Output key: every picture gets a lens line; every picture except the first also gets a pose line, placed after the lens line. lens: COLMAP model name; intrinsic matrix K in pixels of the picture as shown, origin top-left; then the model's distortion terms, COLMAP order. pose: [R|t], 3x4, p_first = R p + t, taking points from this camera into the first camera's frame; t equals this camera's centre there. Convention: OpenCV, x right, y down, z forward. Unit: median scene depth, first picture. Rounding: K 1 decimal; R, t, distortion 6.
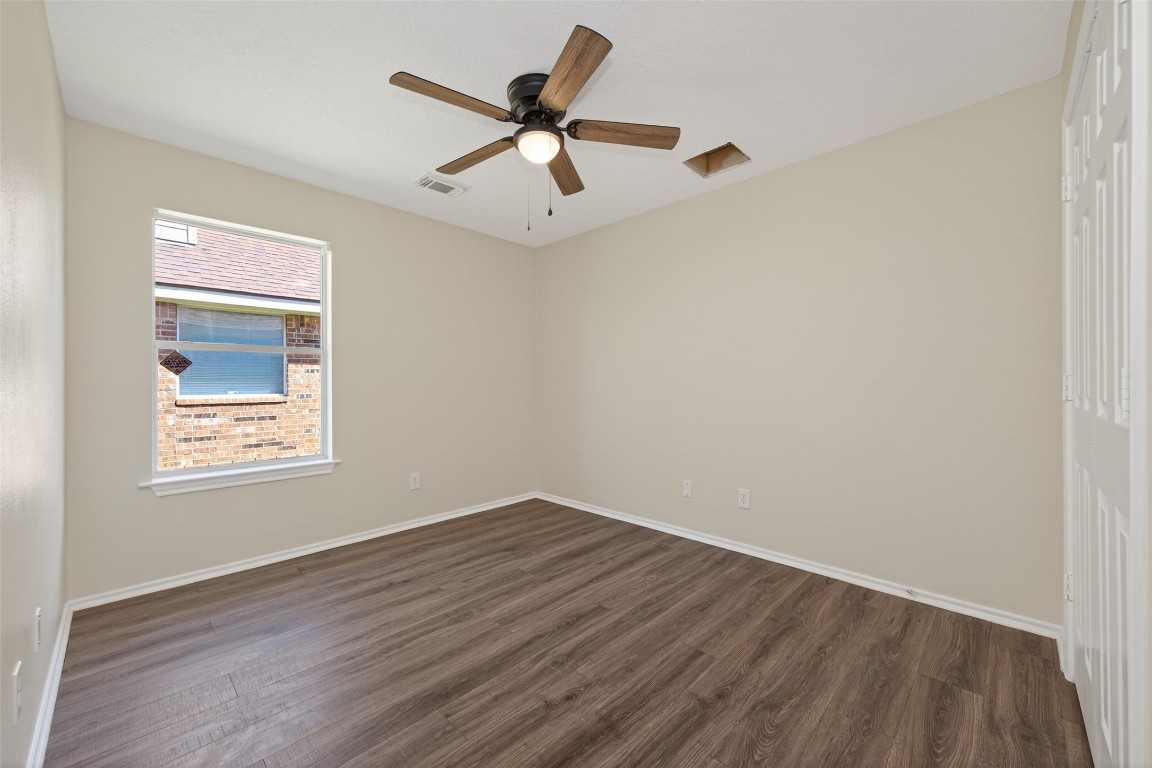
lens RADIAL K [[446.1, 0, 584.0], [0, 446.1, 383.3], [0, 0, 1]] dist [0.003057, -0.000839]
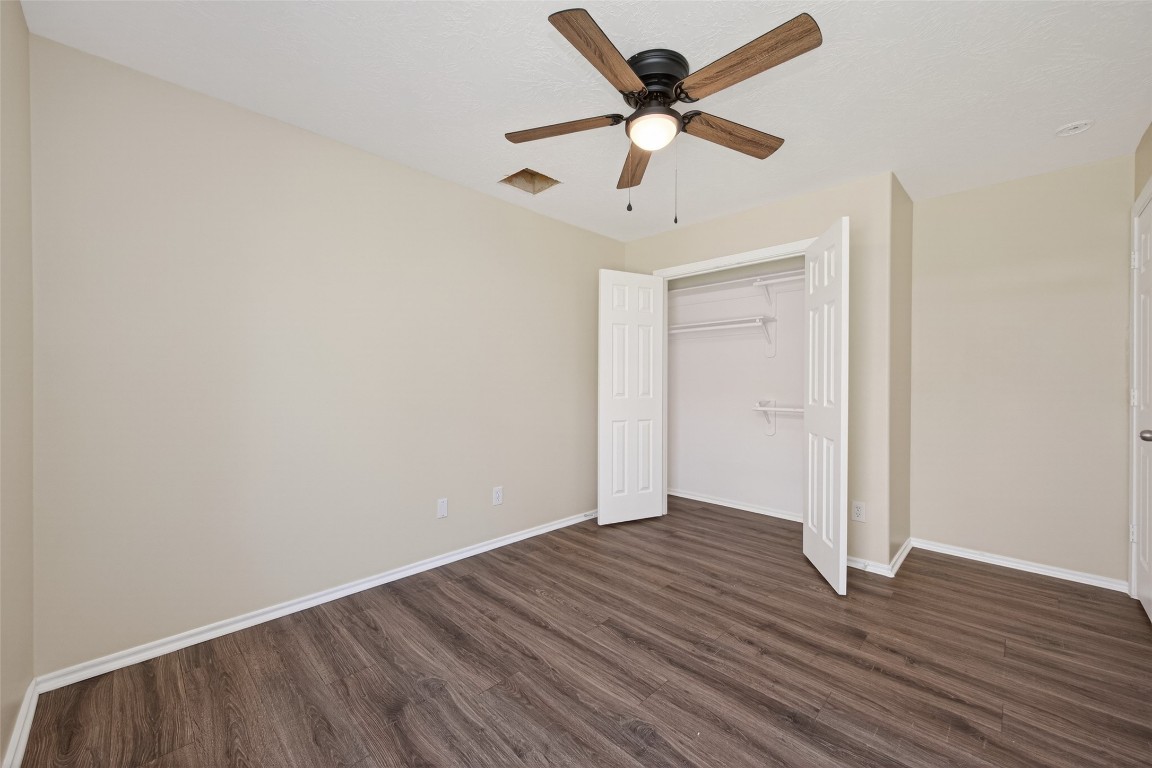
lens RADIAL K [[446.1, 0, 582.9], [0, 446.1, 382.8], [0, 0, 1]] dist [0.003057, -0.000839]
pose [[0.021854, -0.004265, 0.999752, -0.847024], [-0.001500, 0.999990, 0.004299, -0.015771], [-0.999760, -0.001593, 0.021848, 0.950675]]
